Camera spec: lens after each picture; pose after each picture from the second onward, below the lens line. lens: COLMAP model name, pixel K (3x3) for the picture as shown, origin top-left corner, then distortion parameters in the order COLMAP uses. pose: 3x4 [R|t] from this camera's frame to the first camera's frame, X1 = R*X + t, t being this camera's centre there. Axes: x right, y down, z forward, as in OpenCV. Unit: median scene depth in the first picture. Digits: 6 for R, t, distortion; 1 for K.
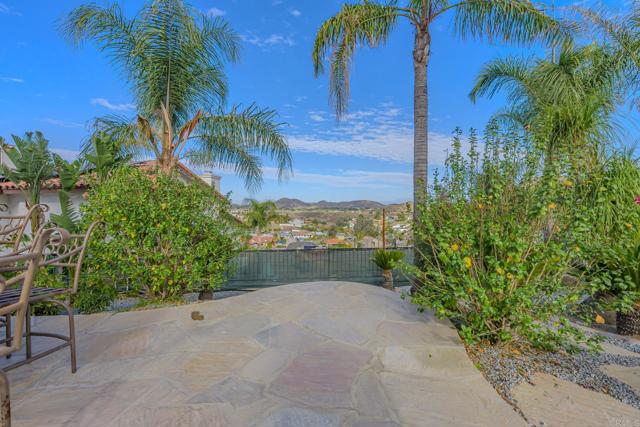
lens RADIAL K [[258.2, 0, 317.2], [0, 258.2, 212.6], [0, 0, 1]] dist [-0.003953, 0.000432]
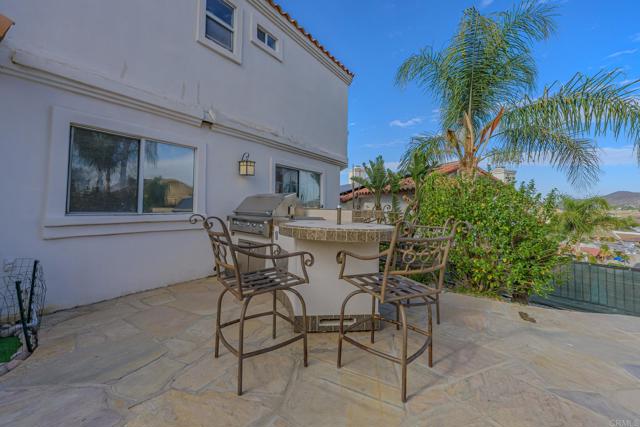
lens RADIAL K [[258.2, 0, 306.7], [0, 258.2, 198.3], [0, 0, 1]] dist [-0.003953, 0.000432]
pose [[0.528899, -0.022632, -0.848383, -0.034292], [-0.017506, 0.999141, -0.037568, -0.002023], [0.848504, 0.034721, 0.528049, -0.138355]]
